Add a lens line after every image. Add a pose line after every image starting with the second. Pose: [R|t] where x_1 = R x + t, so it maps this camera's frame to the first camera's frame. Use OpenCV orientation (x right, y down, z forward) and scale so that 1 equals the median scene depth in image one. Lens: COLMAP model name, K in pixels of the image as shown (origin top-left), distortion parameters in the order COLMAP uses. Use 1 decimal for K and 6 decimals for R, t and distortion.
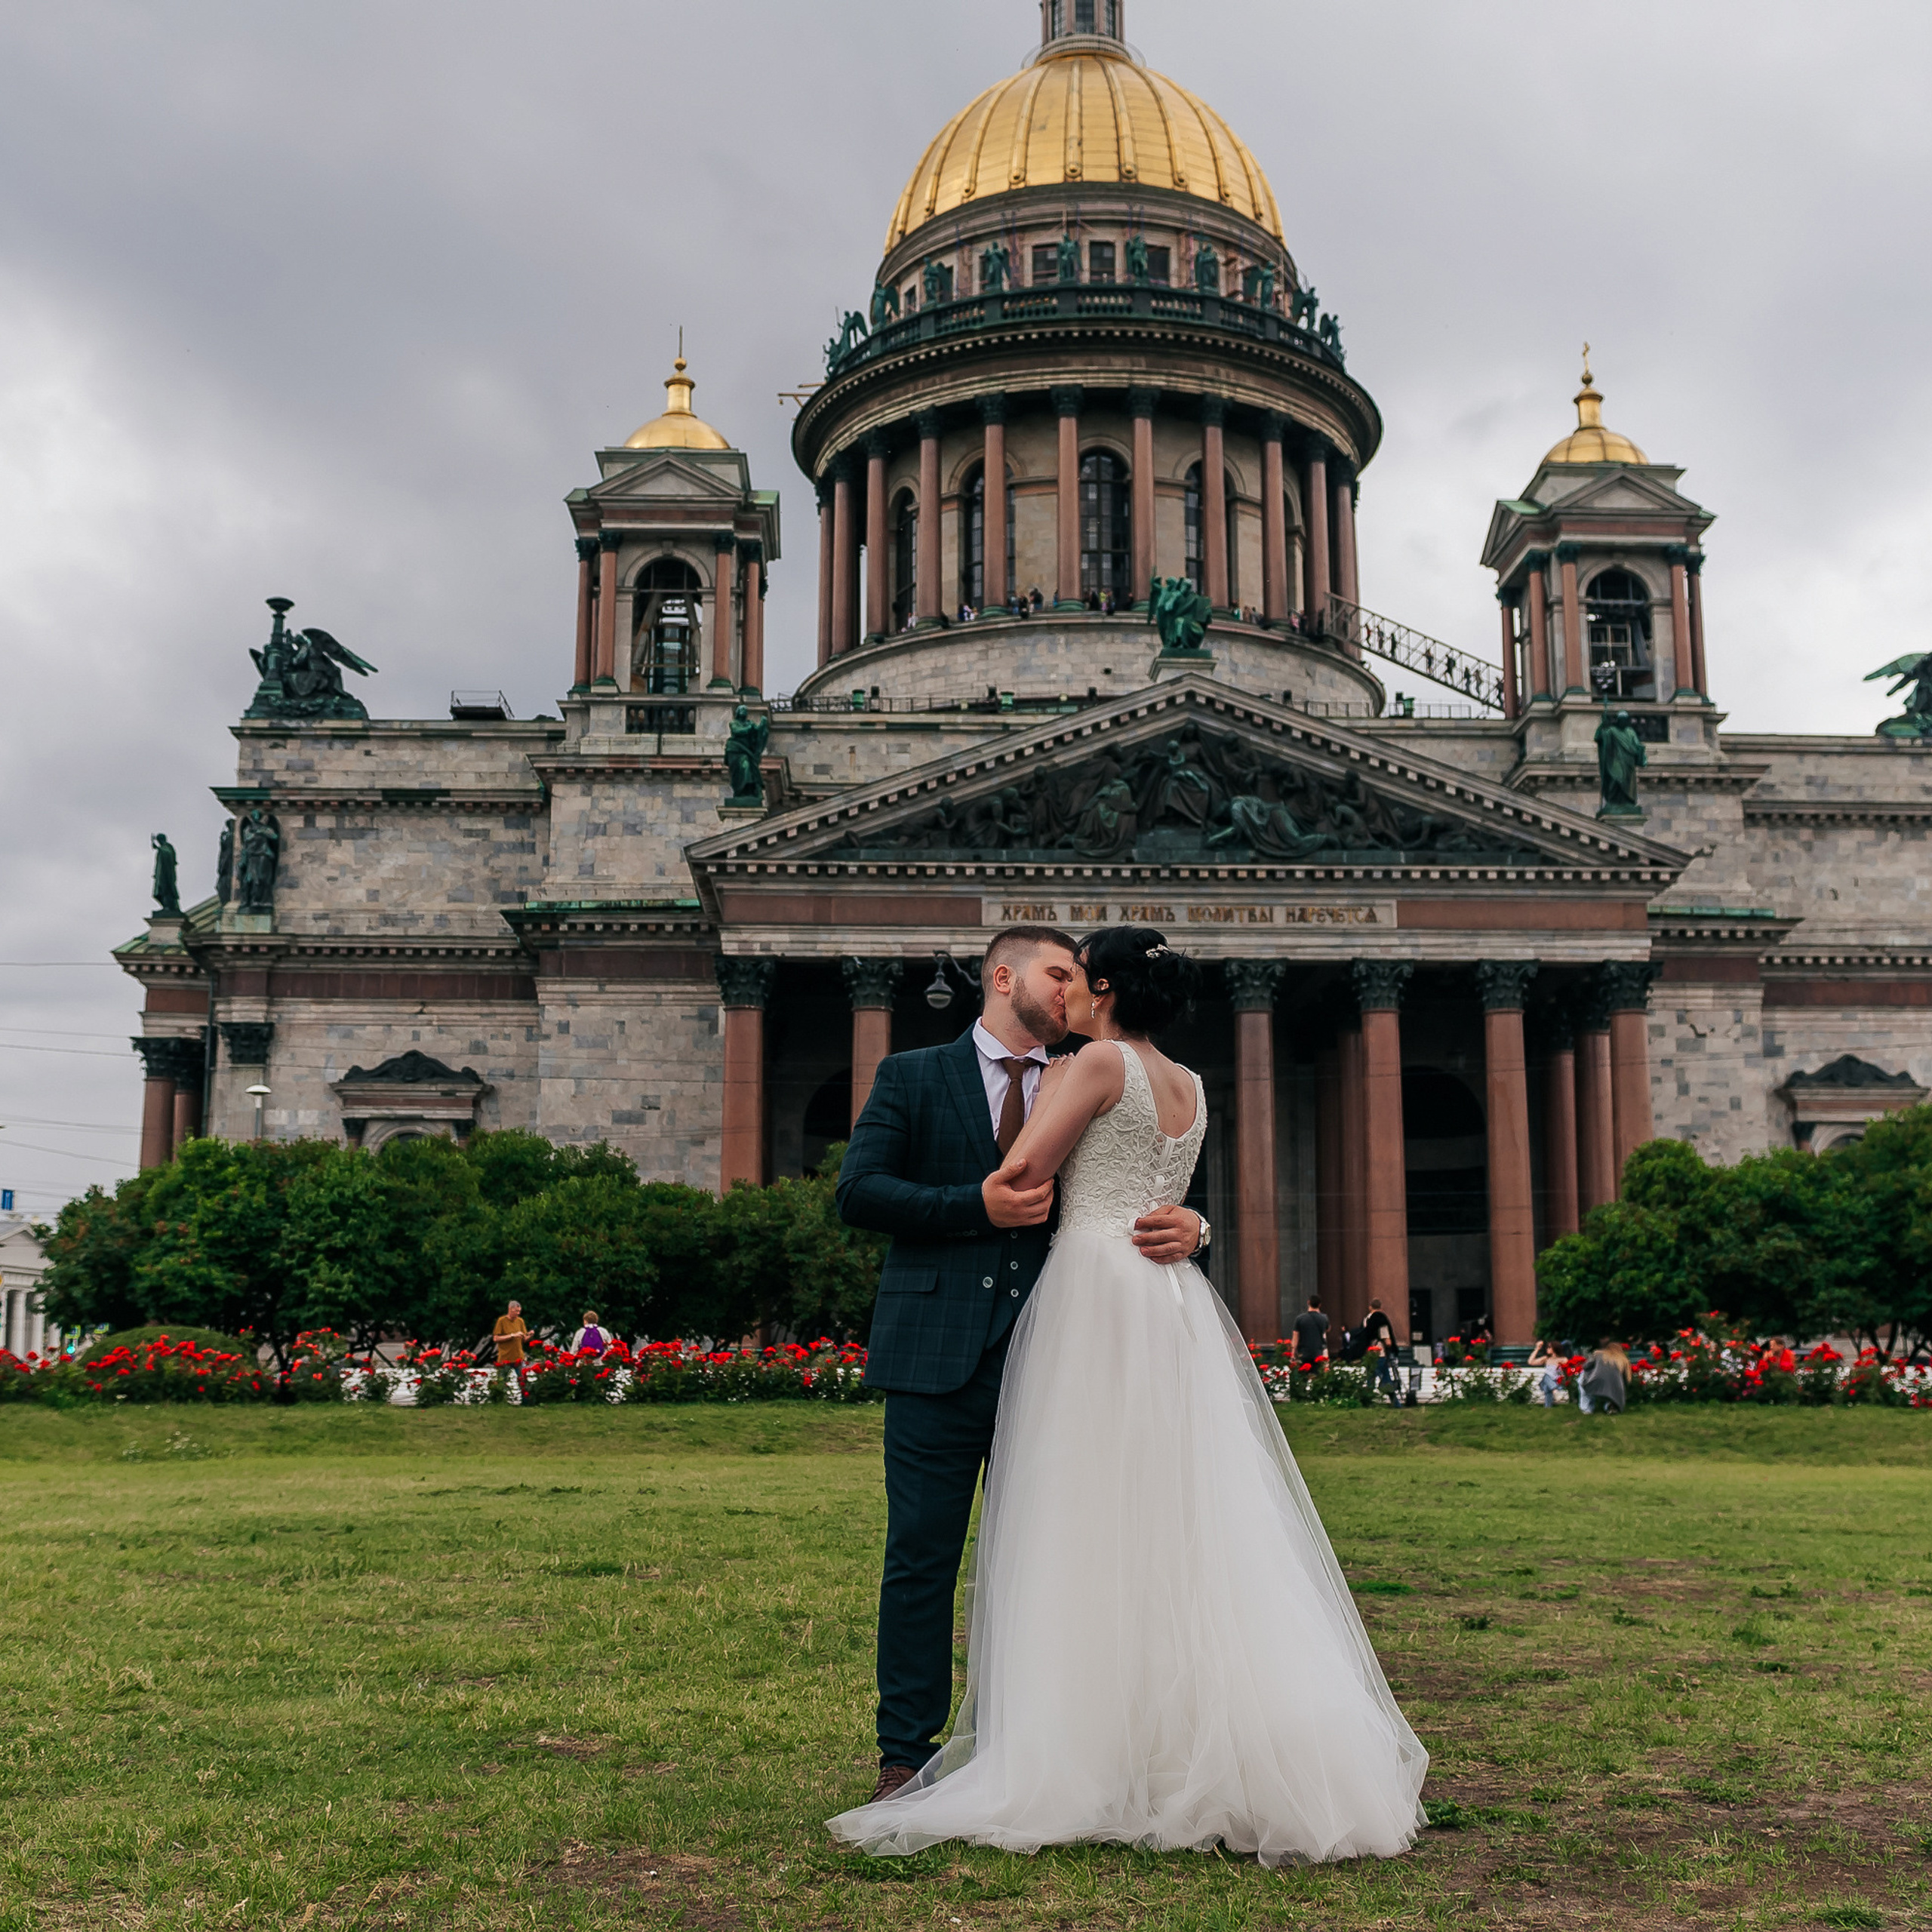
lens RADIAL K [[2376.7, 0, 940.2], [0, 2376.7, 993.1], [0, 0, 1]] dist [-0.066670, 0.000000]
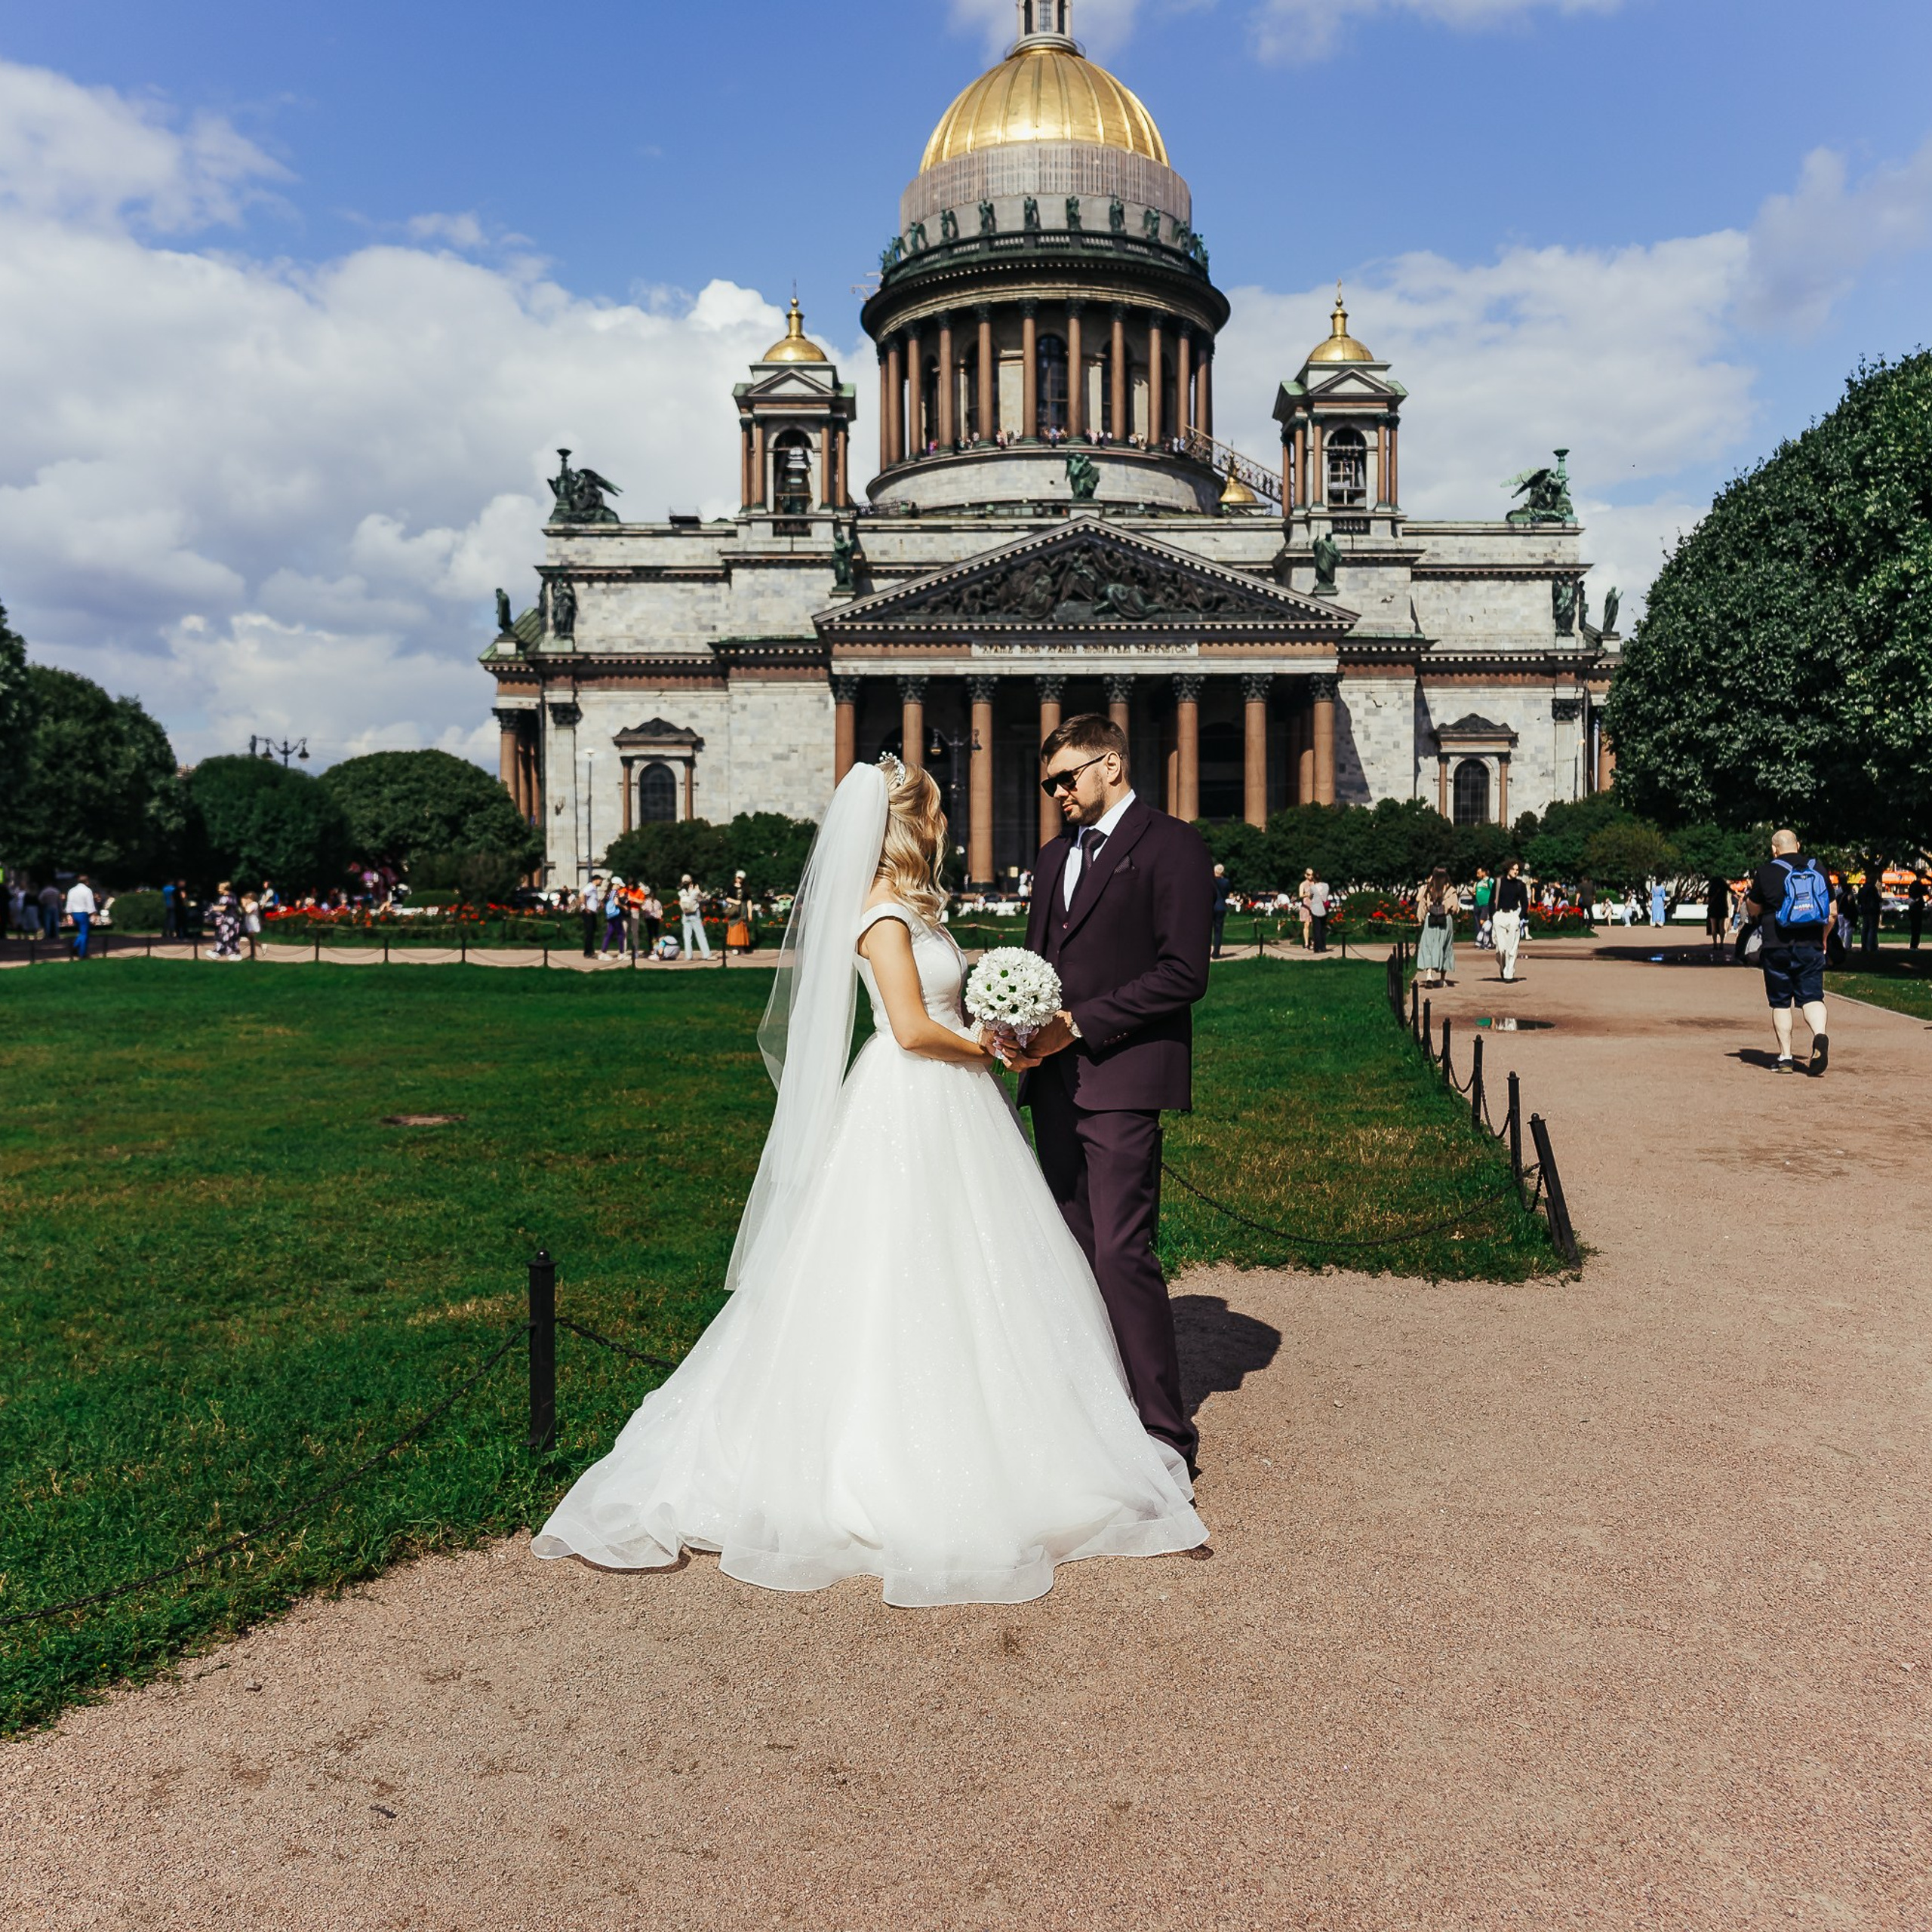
lens RADIAL K [[1949.1, 0, 945.9], [0, 1949.1, 1015.9], [0, 0, 1]] dist [-0.108770, 0.000000]
pose [[0.999860, -0.004258, -0.016154, 0.017497], [0.007796, 0.974149, 0.225774, -0.083236], [0.014775, -0.225868, 0.974046, -0.460901]]
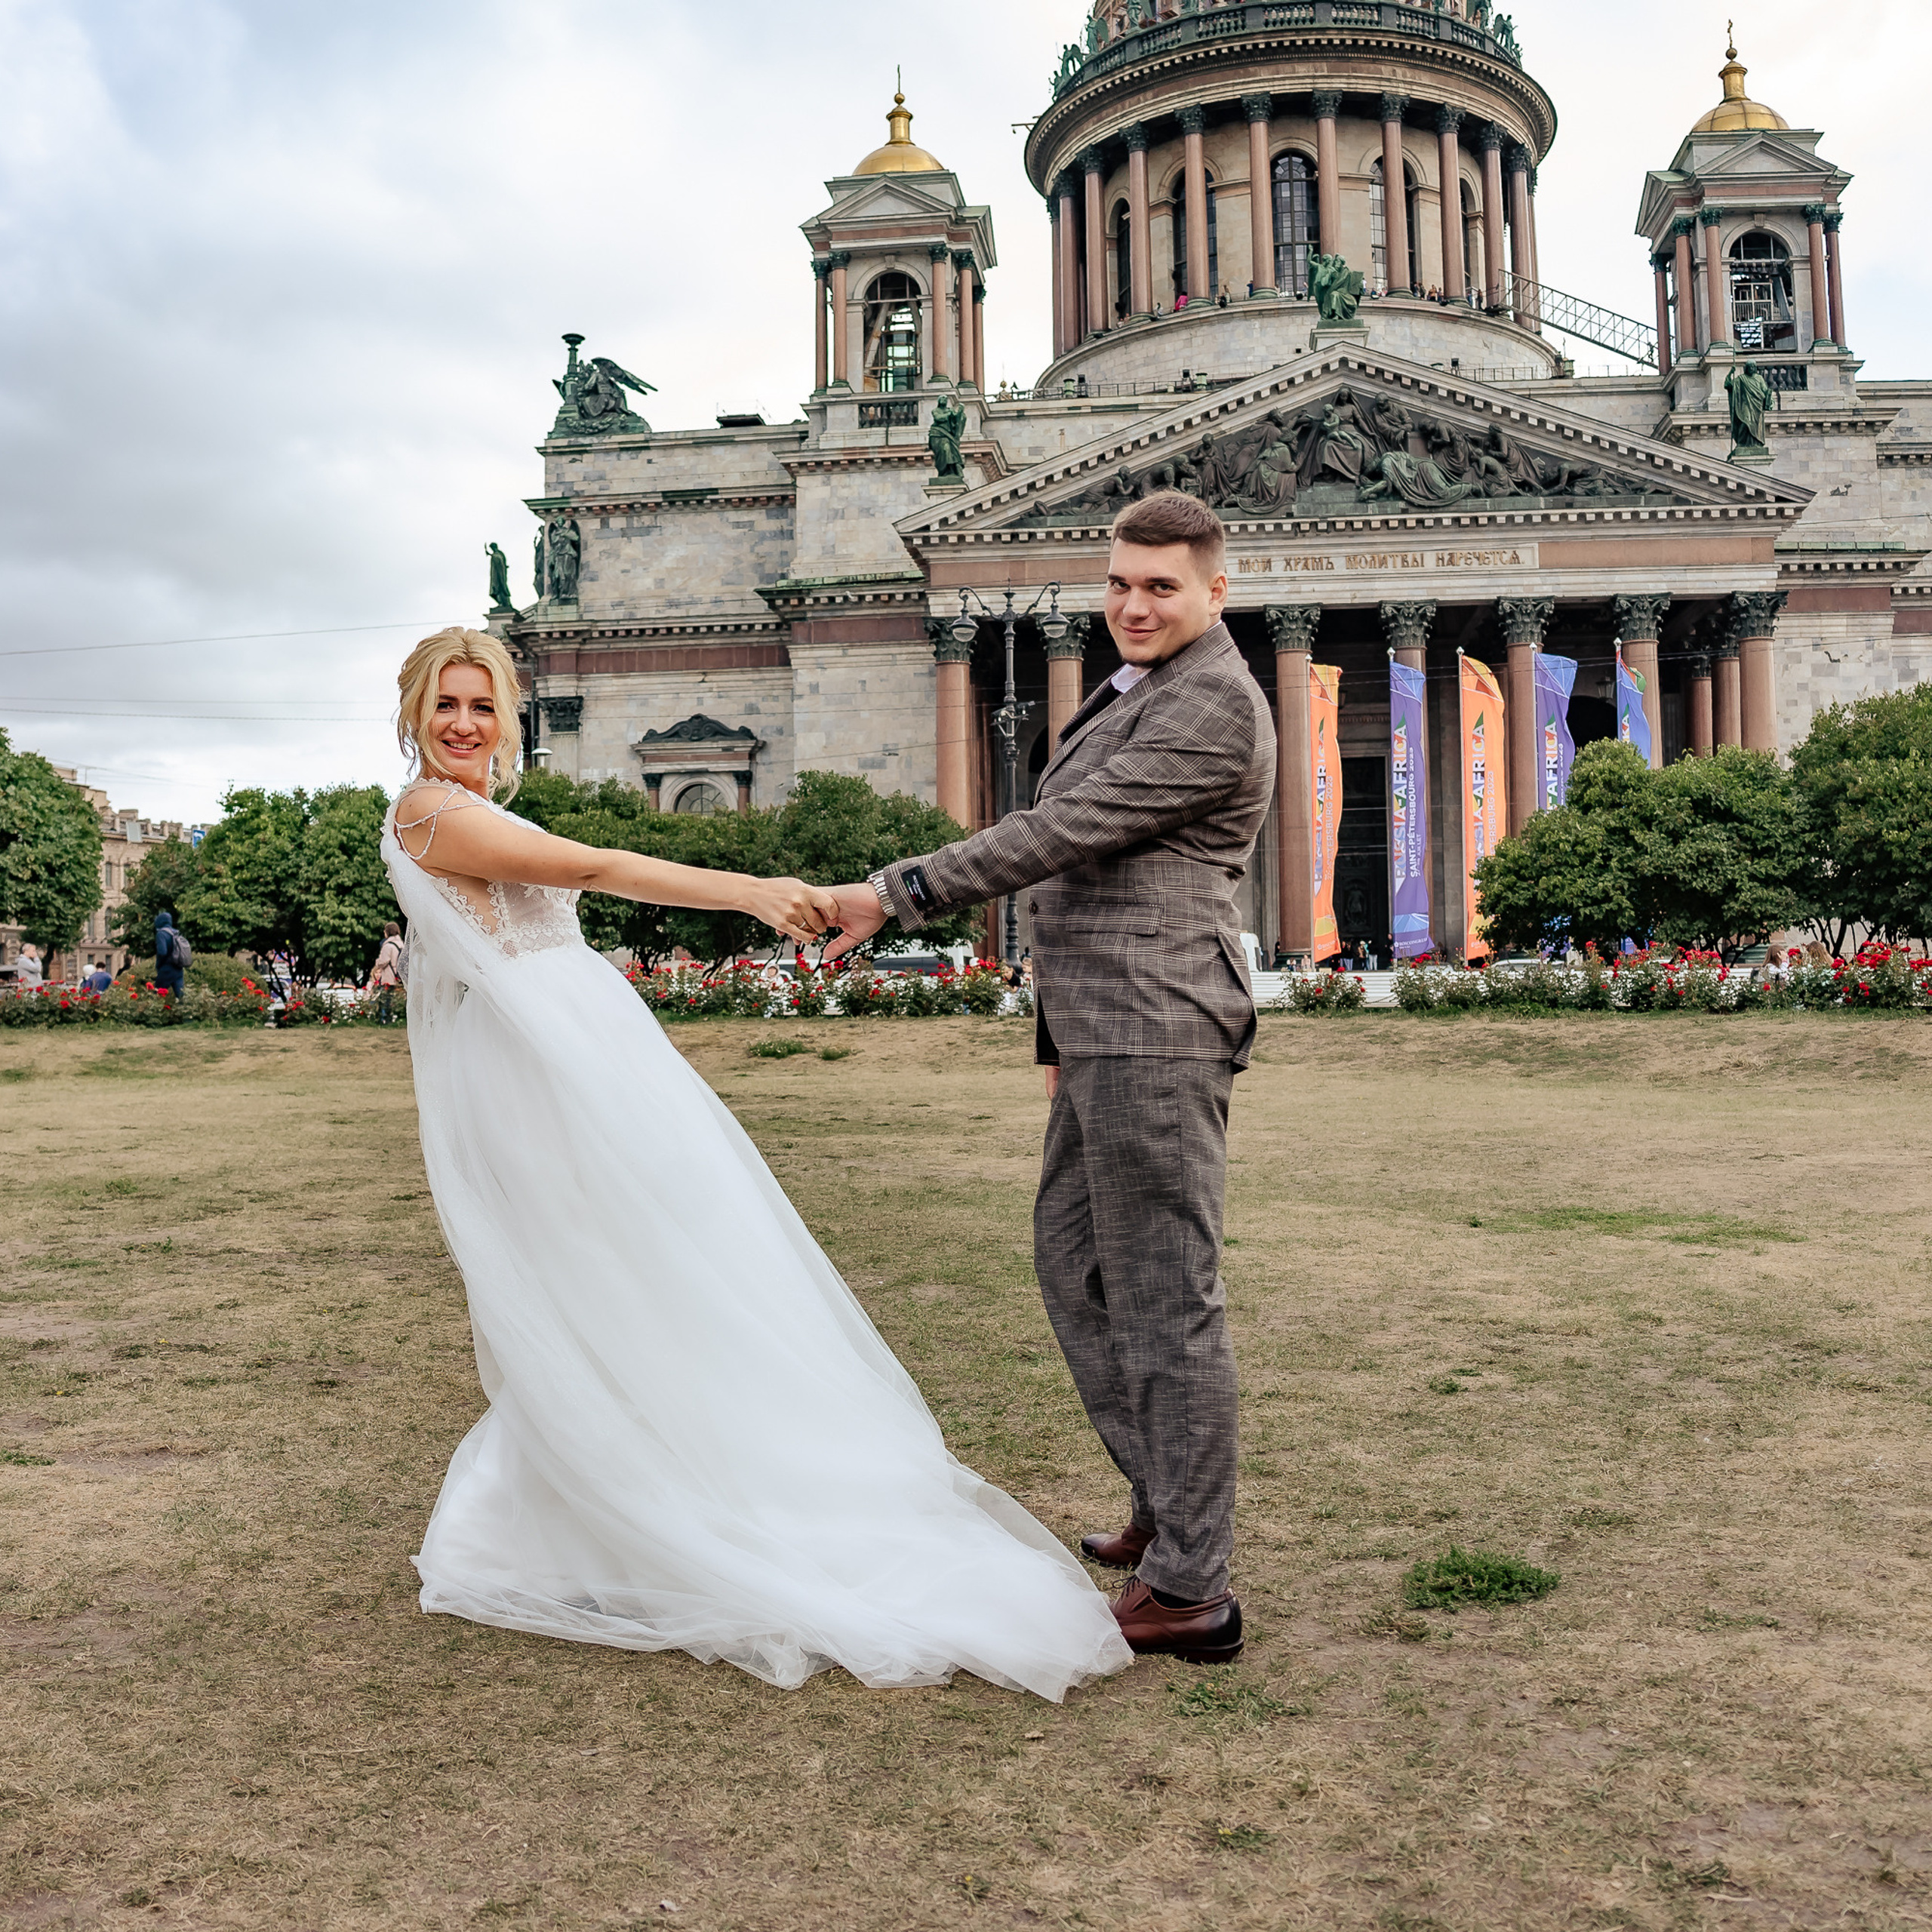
lens RADIAL K [[1949.1, 0, 962.9], [0, 1949.1, 968.3], [0, 0, 1]] dist [-0.108770, 0.000000]
pose [[0.987467, -0.018046, -0.156790, 0.056754], [0.041972, 0.987694, 0.150661, 0.009050], [0.152142, -0.155354, 0.976073, 0.054580]]
